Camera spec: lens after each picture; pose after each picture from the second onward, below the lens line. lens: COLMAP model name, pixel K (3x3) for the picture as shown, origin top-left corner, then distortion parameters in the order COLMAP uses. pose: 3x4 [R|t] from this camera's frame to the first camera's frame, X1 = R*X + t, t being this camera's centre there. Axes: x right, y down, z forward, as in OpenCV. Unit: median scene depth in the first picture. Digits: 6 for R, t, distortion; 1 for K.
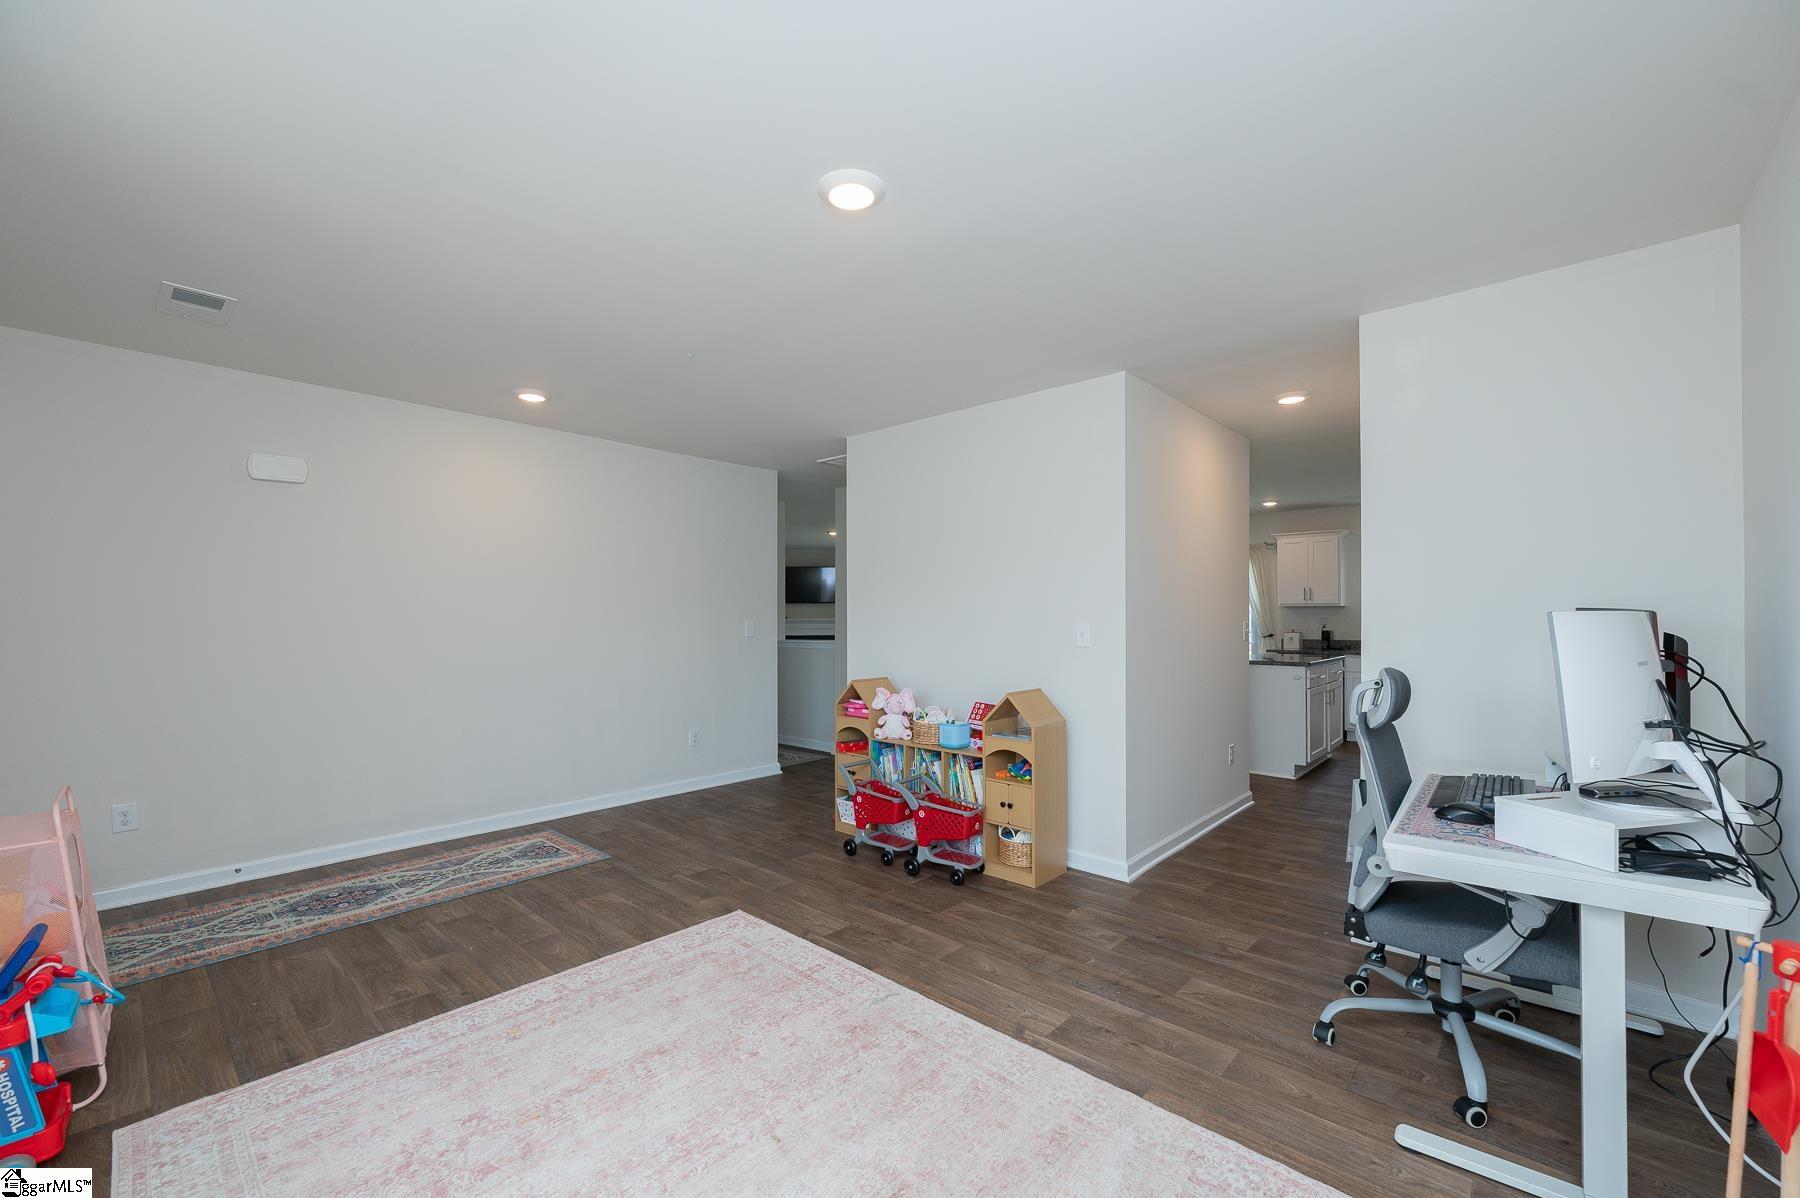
lens RADIAL K [[716.1, 0, 889.7], [0, 716.1, 587.8], [0, 0, 1]] dist [-0.000884, -0.000251]
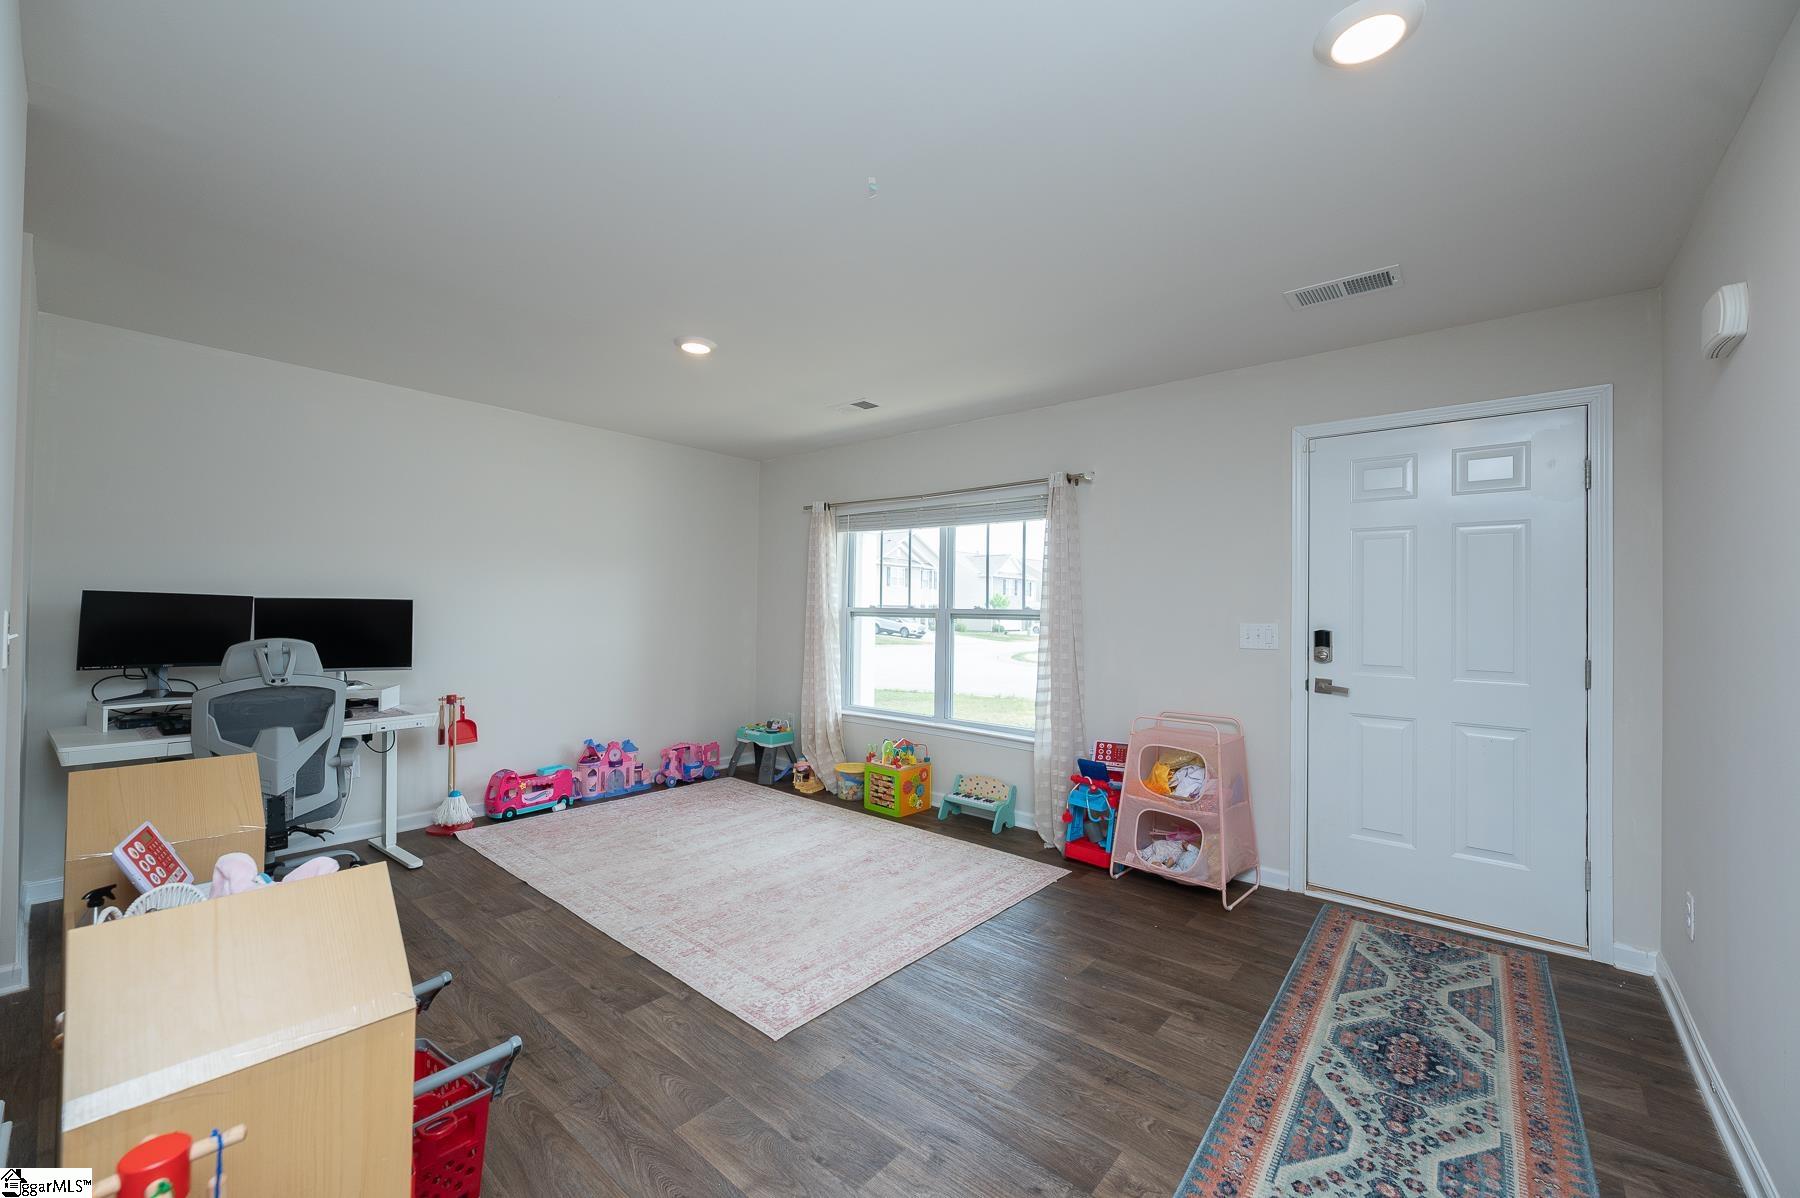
lens RADIAL K [[716.1, 0, 887.2], [0, 716.1, 587.8], [0, 0, 1]] dist [-0.000884, -0.000251]
pose [[-0.999650, -0.012442, -0.023364, -0.282348], [-0.010818, 0.997601, -0.068382, 0.064871], [0.024158, -0.068105, -0.997386, 1.637830]]
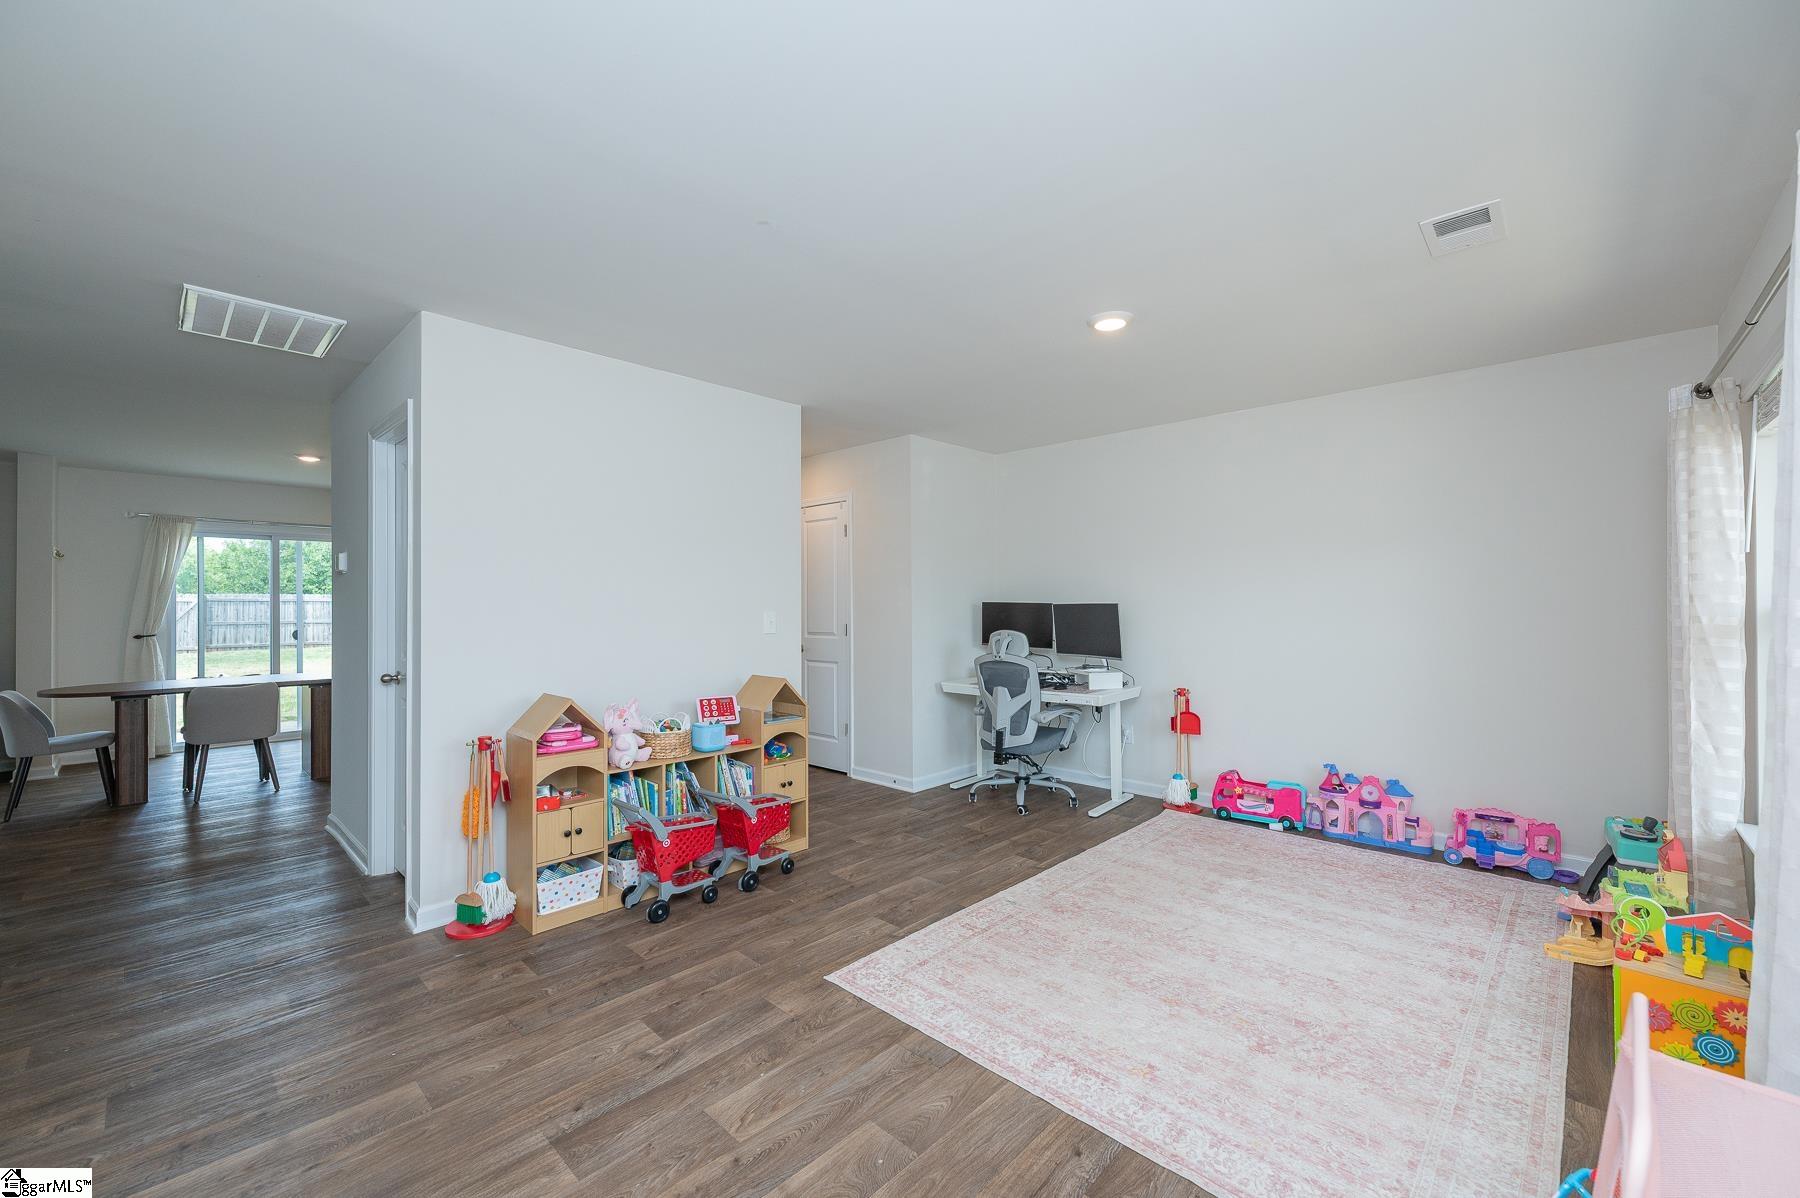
lens RADIAL K [[716.1, 0, 901.8], [0, 716.1, 603.3], [0, 0, 1]] dist [-0.000884, -0.000251]
pose [[0.022185, 0.005044, 0.999741, -0.960201], [-0.036672, 0.999318, -0.004228, 0.035407], [-0.999081, -0.036569, 0.022354, 0.873885]]
